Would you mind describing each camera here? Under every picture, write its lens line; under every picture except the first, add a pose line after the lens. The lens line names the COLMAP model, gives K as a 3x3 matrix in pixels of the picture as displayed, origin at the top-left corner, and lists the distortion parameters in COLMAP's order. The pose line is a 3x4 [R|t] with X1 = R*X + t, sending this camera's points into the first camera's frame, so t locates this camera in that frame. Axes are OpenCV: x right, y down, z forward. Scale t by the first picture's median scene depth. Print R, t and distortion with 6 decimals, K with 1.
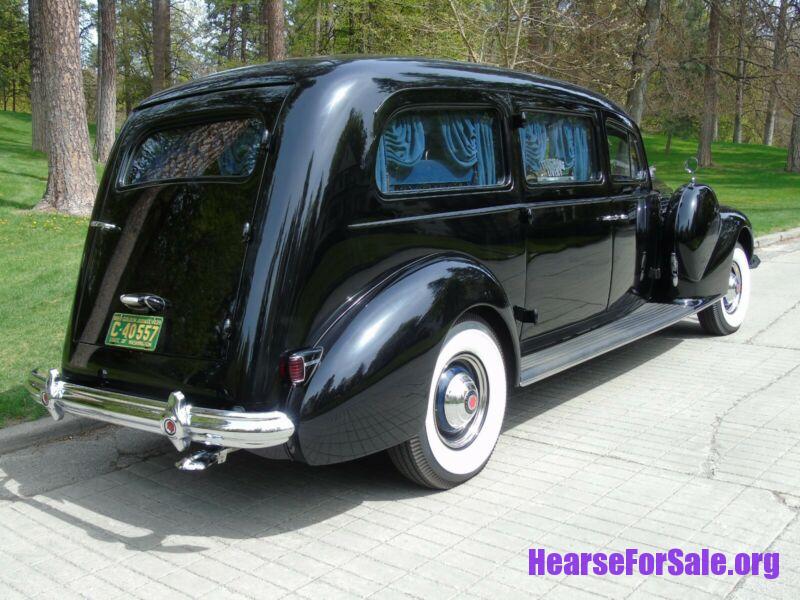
lens RADIAL K [[799.4, 0, 400.0], [0, 799.4, 300.0], [0, 0, 1]] dist [-0.008750, -0.025144]
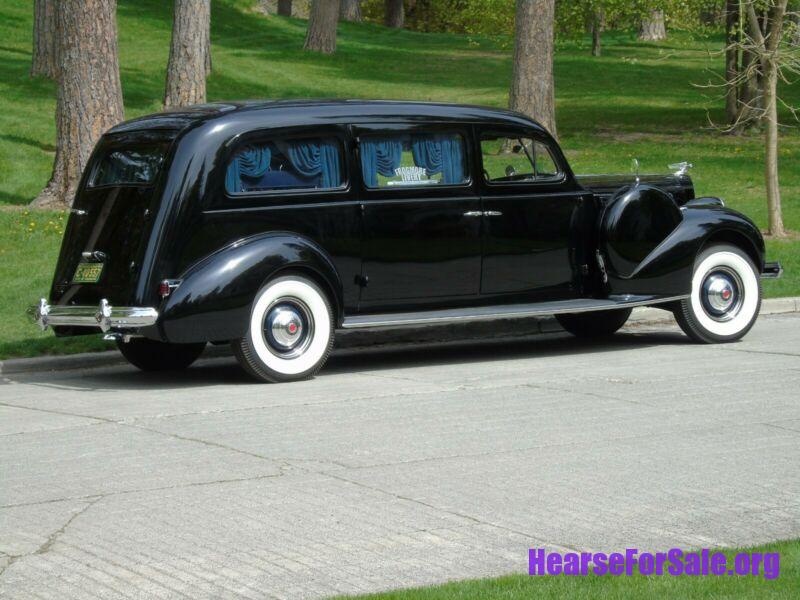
lens RADIAL K [[1967.1, 0, 400.0], [0, 1967.1, 300.0], [0, 0, 1]] dist [-0.030507, 0.097470]
pose [[0.970867, 0.023369, -0.238475, 1.131282], [-0.040074, 0.997052, -0.065440, 0.297632], [0.236243, 0.073090, 0.968941, -2.498497]]
